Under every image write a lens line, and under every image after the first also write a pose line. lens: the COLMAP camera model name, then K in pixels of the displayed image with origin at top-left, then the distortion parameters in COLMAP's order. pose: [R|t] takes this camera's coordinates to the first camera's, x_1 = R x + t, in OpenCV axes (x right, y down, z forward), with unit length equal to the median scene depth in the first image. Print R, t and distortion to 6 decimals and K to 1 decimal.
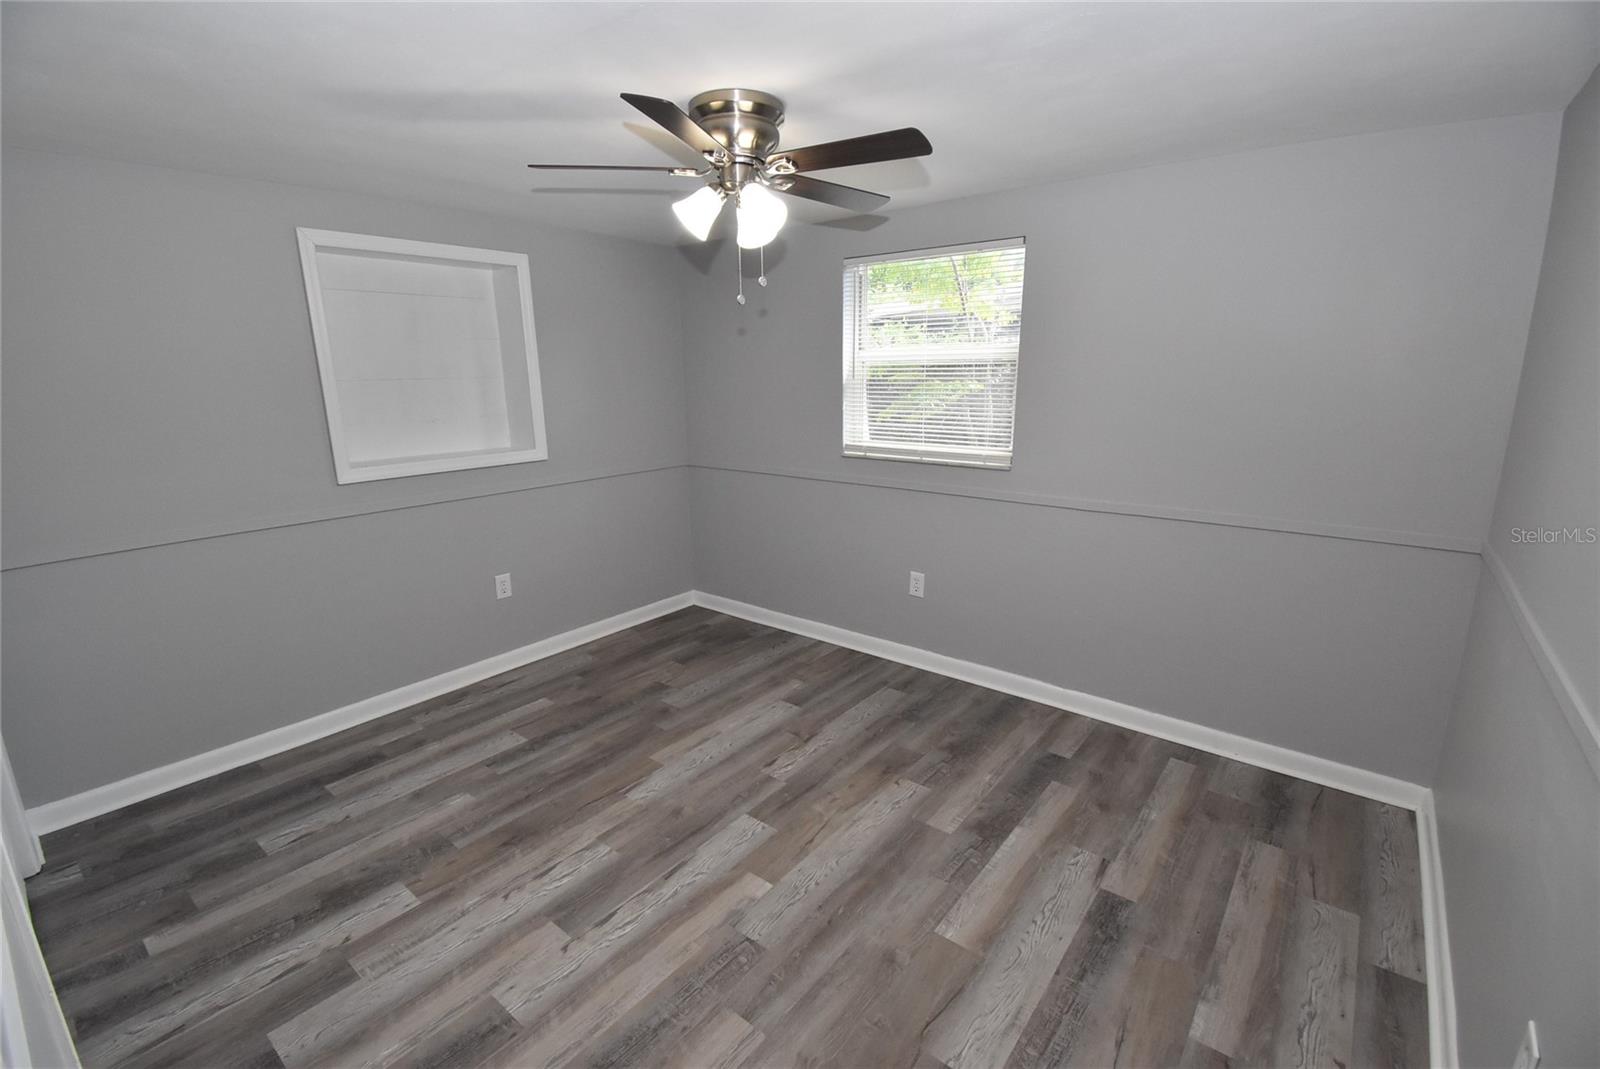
lens RADIAL K [[703.4, 0, 800.0], [0, 703.4, 534.5], [0, 0, 1]] dist [0.019721, -0.027415]
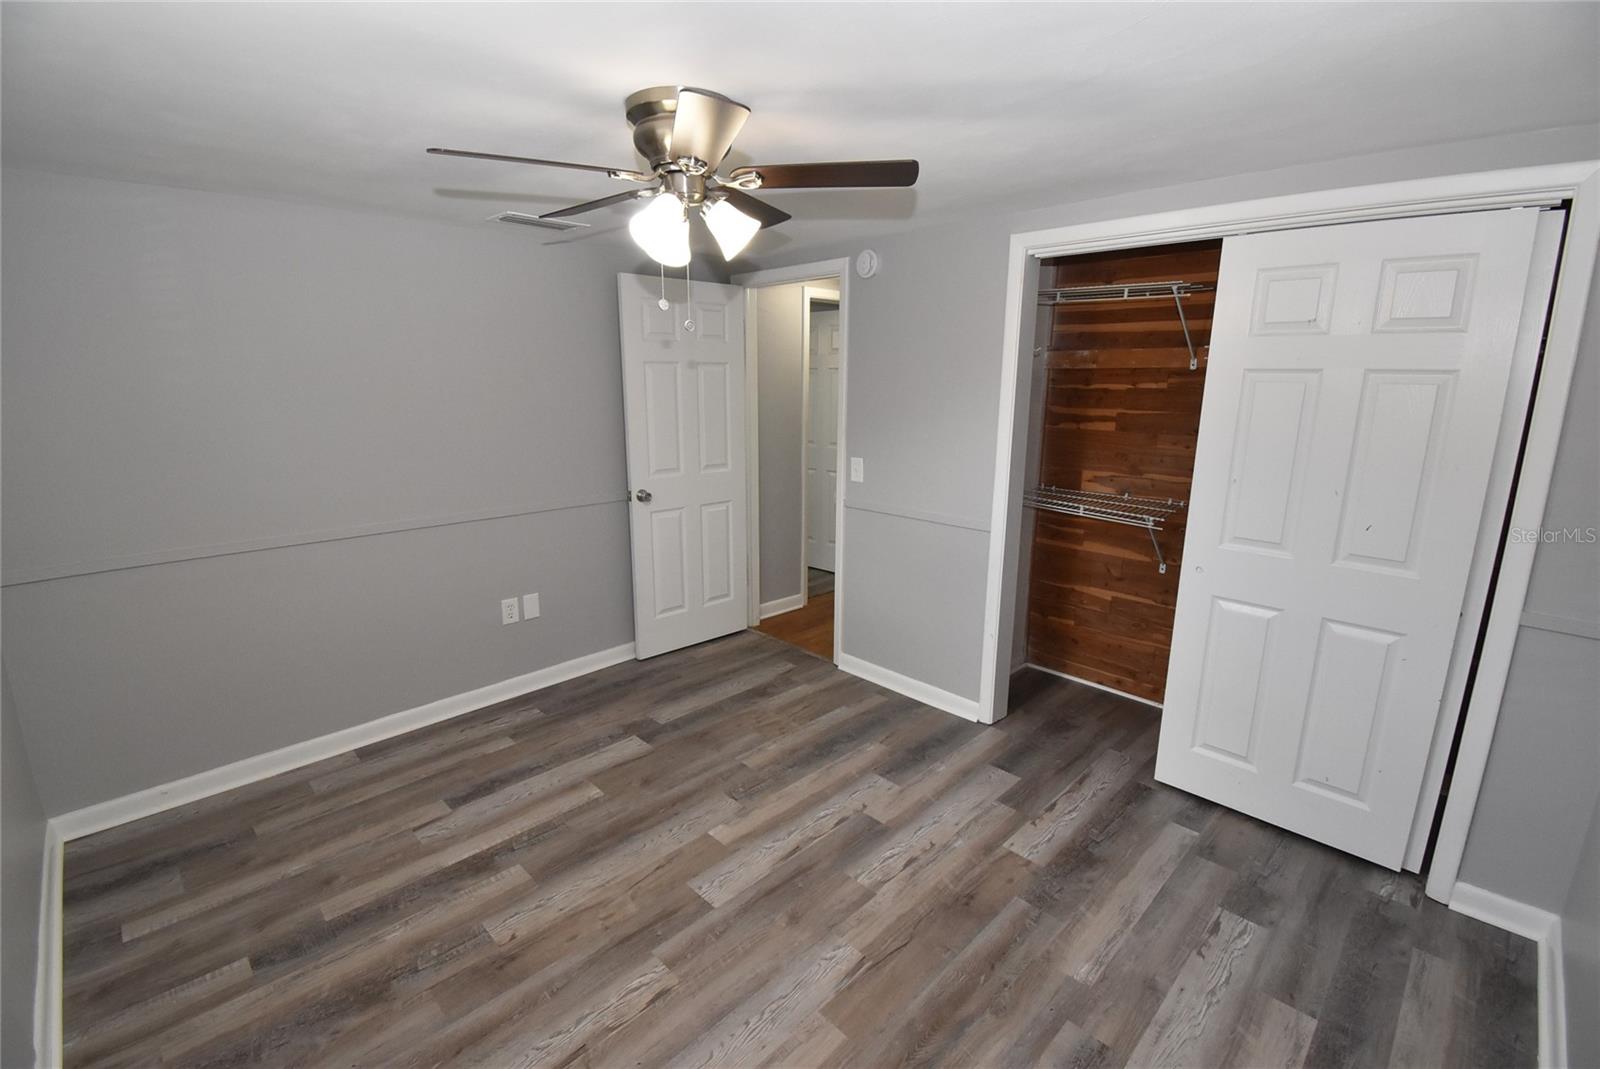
lens RADIAL K [[703.4, 0, 800.0], [0, 703.4, 534.5], [0, 0, 1]] dist [0.019721, -0.027415]
pose [[-0.994037, -0.018318, 0.107492, -0.287836], [0.030561, 0.899480, 0.435892, -0.428462], [-0.104671, 0.436578, -0.893557, 1.690625]]
